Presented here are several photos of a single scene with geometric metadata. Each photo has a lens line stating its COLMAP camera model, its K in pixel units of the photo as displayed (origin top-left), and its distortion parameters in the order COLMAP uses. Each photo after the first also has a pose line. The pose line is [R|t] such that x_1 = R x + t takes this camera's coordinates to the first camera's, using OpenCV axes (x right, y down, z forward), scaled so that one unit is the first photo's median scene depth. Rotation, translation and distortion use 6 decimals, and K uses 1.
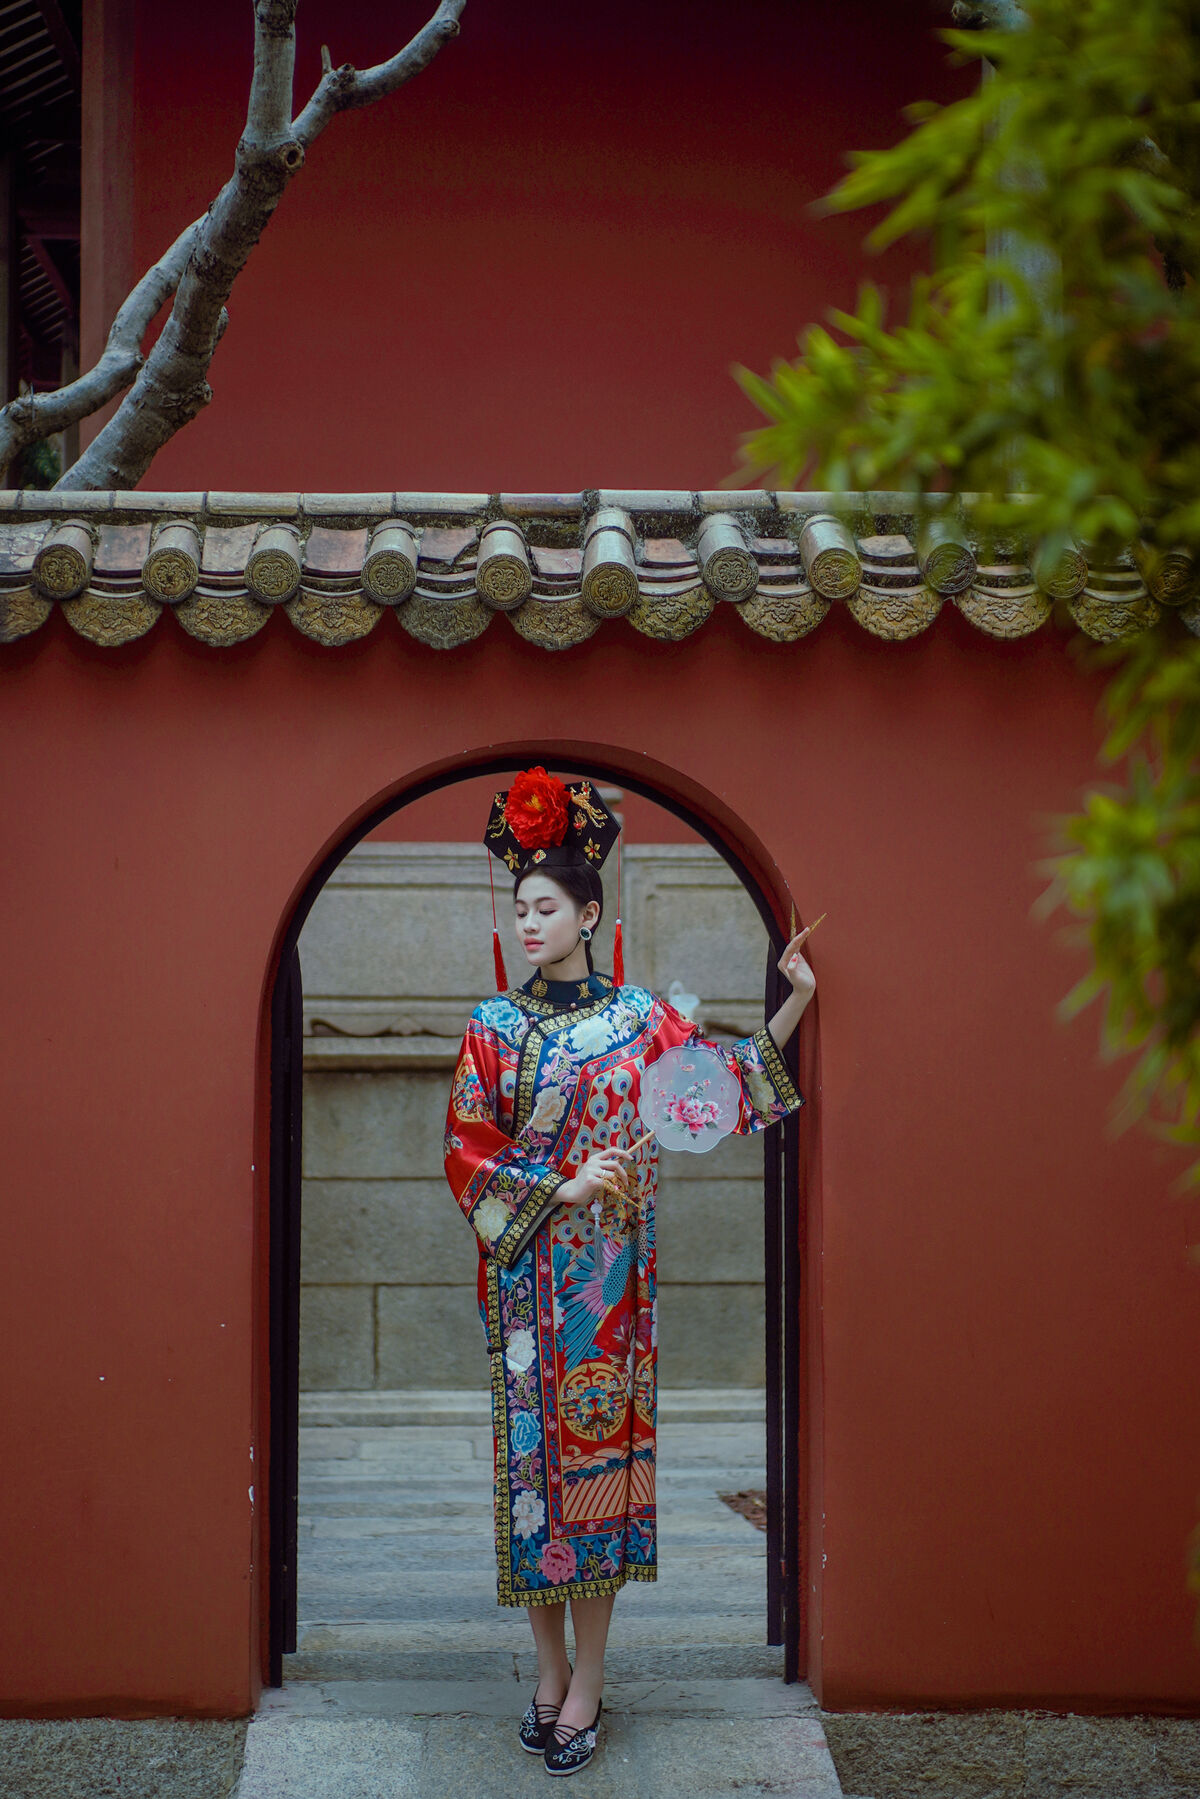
lens RADIAL K [[2741.8, 0, 600.0], [0, 2741.8, 899.5], [0, 0, 1]] dist [-0.145359, 0.000646]
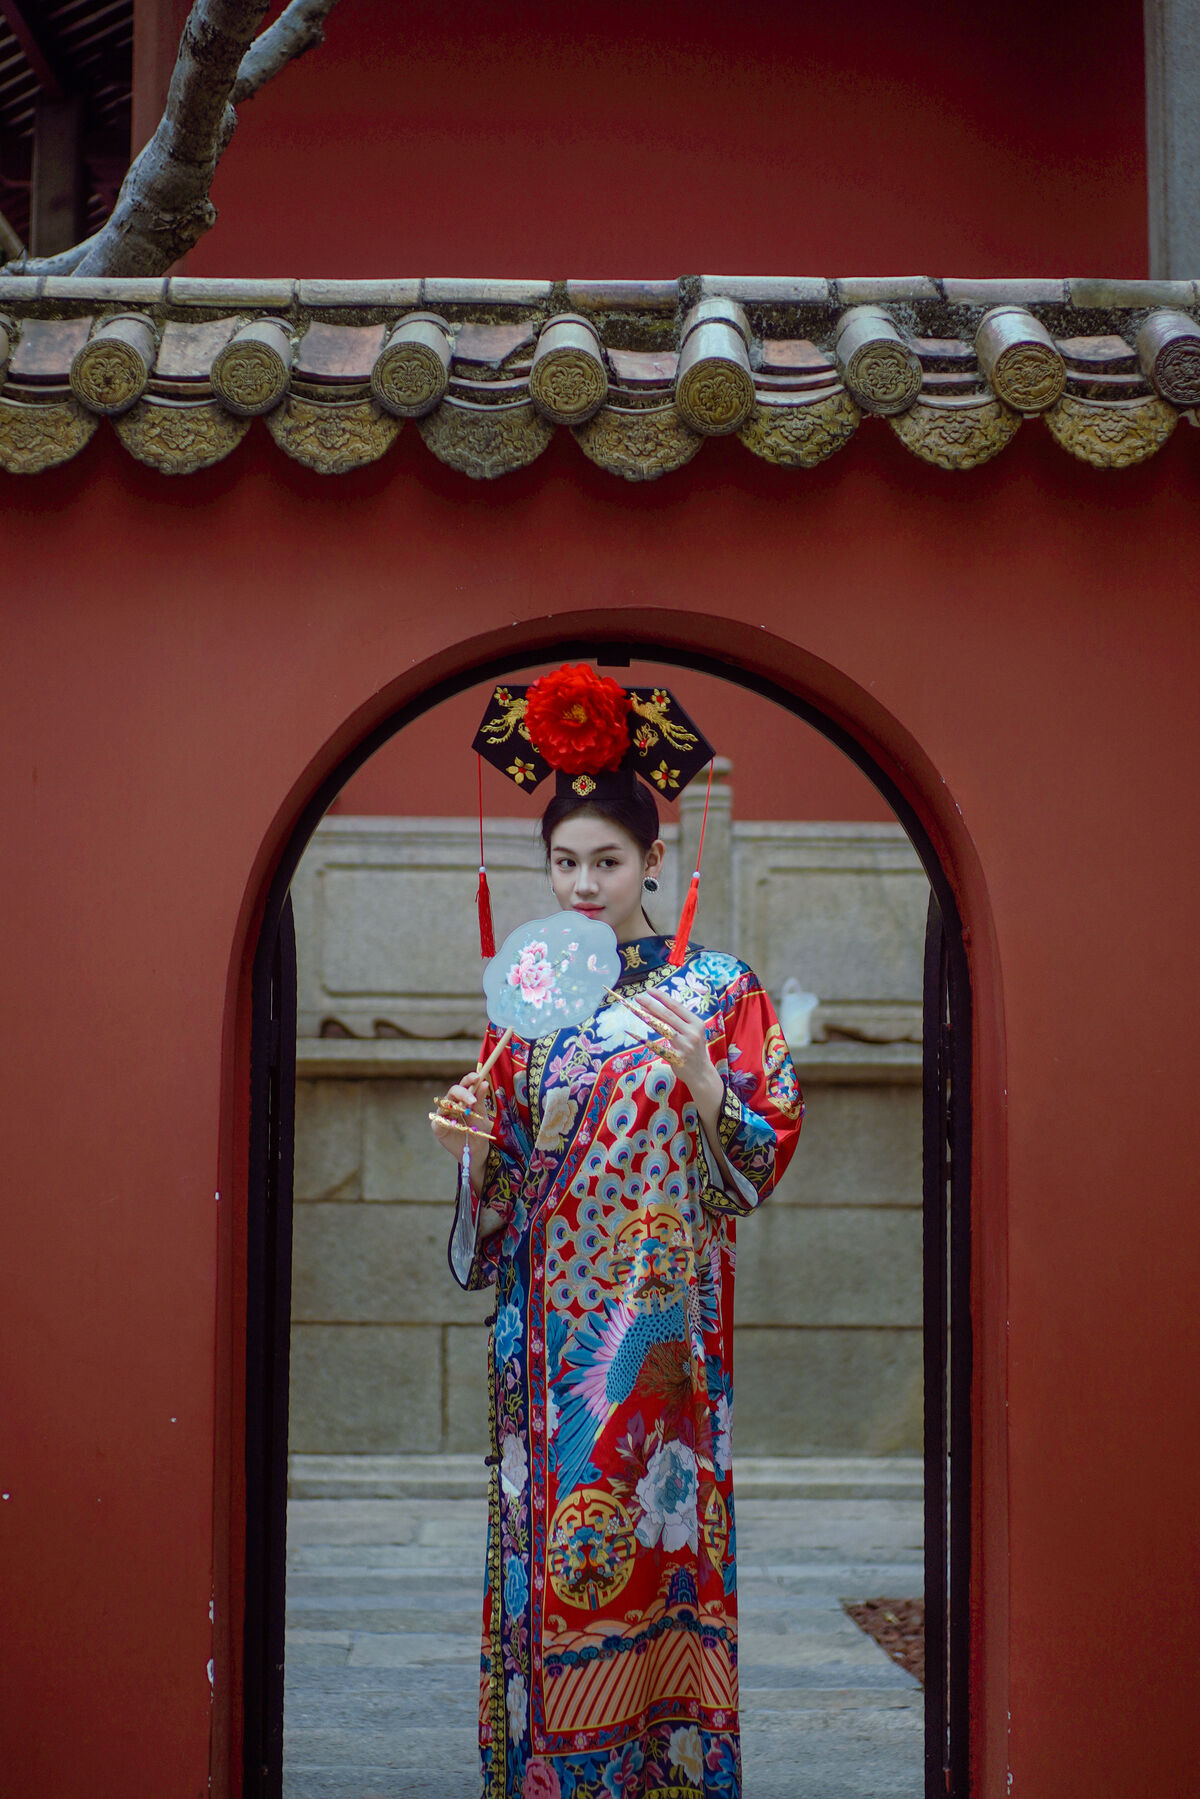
lens RADIAL K [[2741.8, 0, 600.0], [0, 2741.8, 899.5], [0, 0, 1]] dist [-0.145359, 0.000646]
pose [[0.999201, 0.006489, -0.039436, 0.002390], [-0.006760, 0.999955, -0.006730, 0.023394], [0.039390, 0.006991, 0.999199, 0.272857]]
